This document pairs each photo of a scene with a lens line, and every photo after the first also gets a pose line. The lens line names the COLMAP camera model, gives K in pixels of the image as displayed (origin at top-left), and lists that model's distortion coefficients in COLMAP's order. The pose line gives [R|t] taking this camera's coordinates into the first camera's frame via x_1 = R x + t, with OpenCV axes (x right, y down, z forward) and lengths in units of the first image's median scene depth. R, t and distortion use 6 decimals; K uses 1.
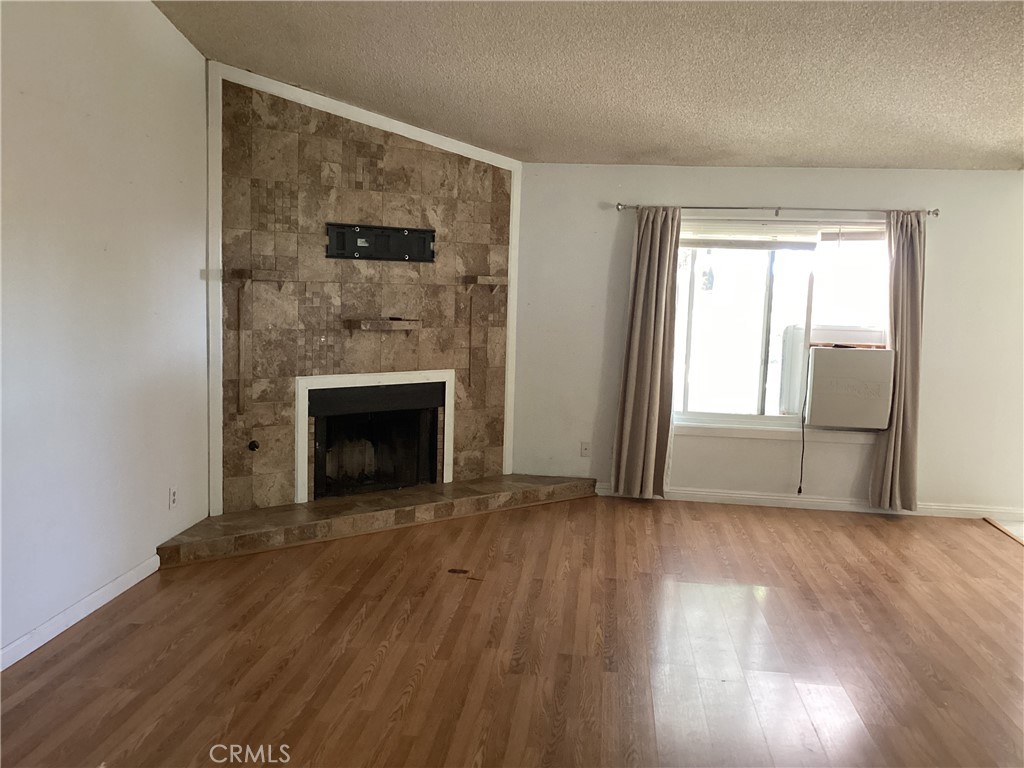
lens RADIAL K [[918.4, 0, 502.9], [0, 918.4, 383.9], [0, 0, 1]] dist [0.102631, -0.197517]
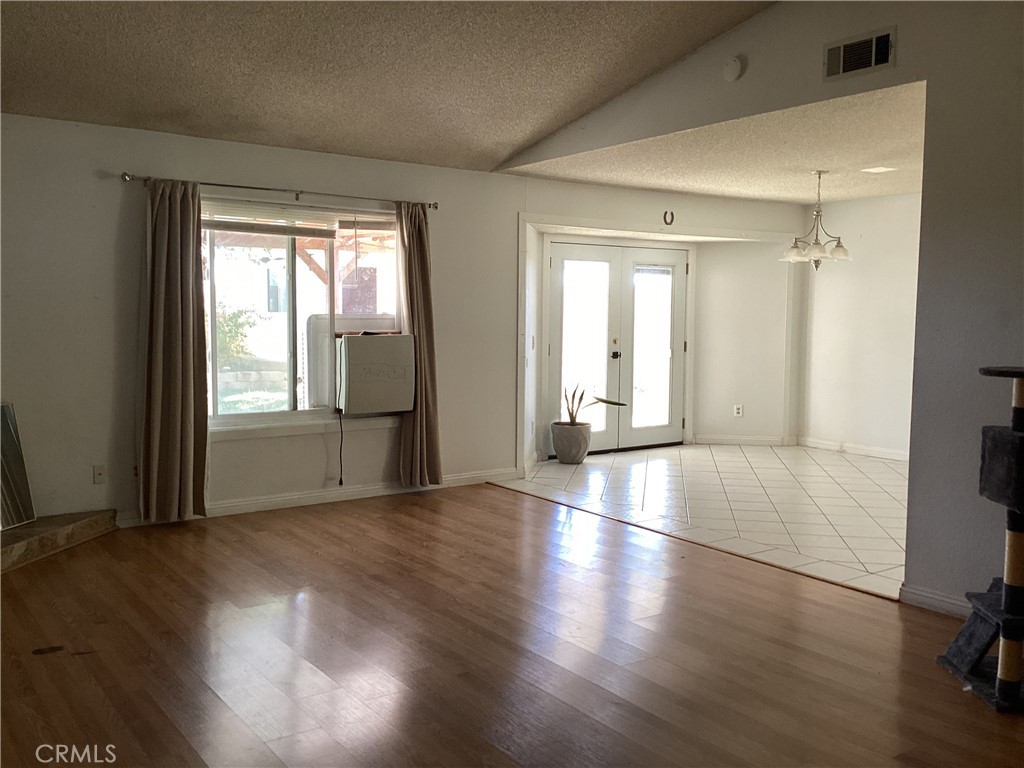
lens RADIAL K [[918.4, 0, 502.9], [0, 918.4, 383.9], [0, 0, 1]] dist [0.102631, -0.197517]
pose [[0.732526, -0.076608, 0.676414, -0.208268], [0.090938, 0.995754, 0.014294, 0.012858], [-0.674637, 0.051041, 0.736383, 0.163195]]
